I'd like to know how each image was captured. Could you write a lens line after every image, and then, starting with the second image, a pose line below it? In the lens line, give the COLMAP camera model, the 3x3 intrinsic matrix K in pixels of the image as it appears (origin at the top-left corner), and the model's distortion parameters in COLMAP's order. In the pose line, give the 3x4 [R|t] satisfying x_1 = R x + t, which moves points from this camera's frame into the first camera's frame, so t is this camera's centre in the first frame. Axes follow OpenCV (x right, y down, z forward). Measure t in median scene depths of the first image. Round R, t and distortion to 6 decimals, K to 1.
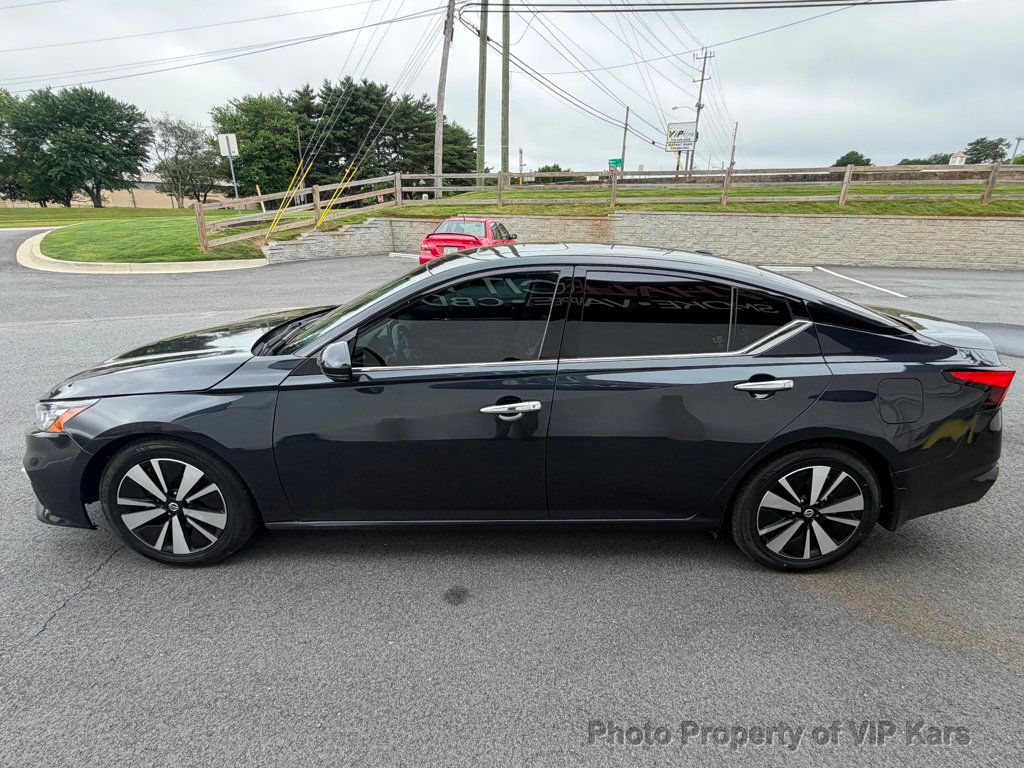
lens RADIAL K [[506.5, 0, 520.5], [0, 506.5, 385.8], [0, 0, 1]] dist [-0.010396, 0.004711]
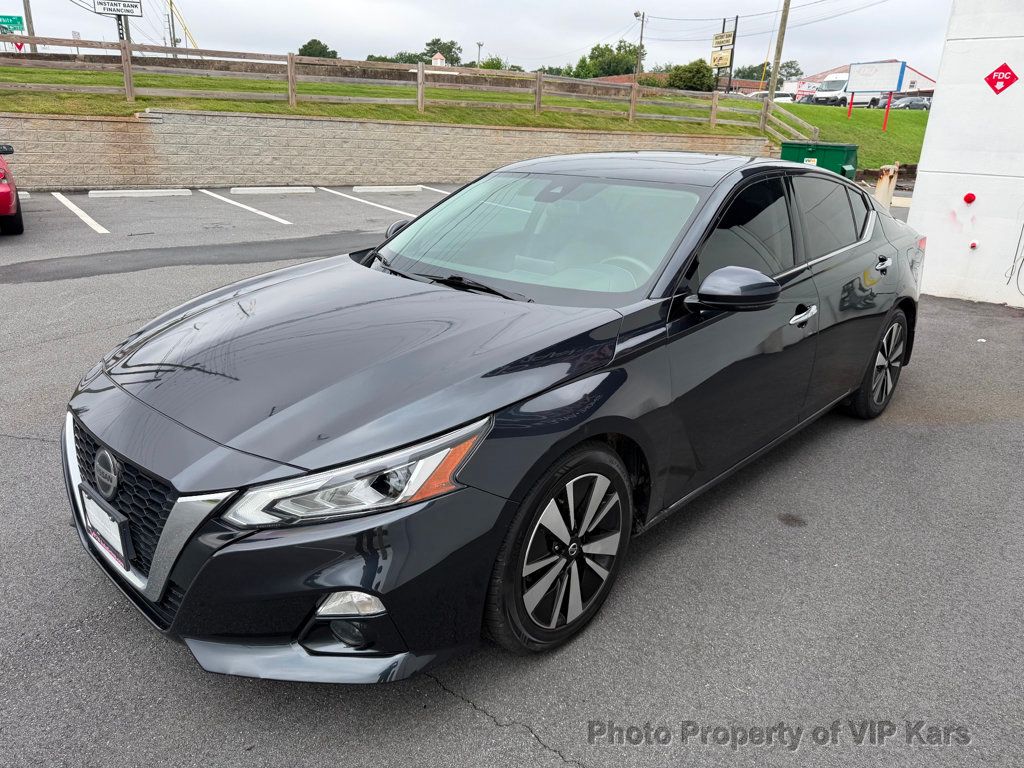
lens RADIAL K [[734.6, 0, 514.2], [0, 734.6, 381.9], [0, 0, 1]] dist [0.025930, -0.026685]
pose [[0.685268, -0.221490, 0.693794, -0.211708], [0.209810, 0.972284, 0.103165, -0.014212], [-0.697415, 0.074869, 0.712746, 0.053457]]
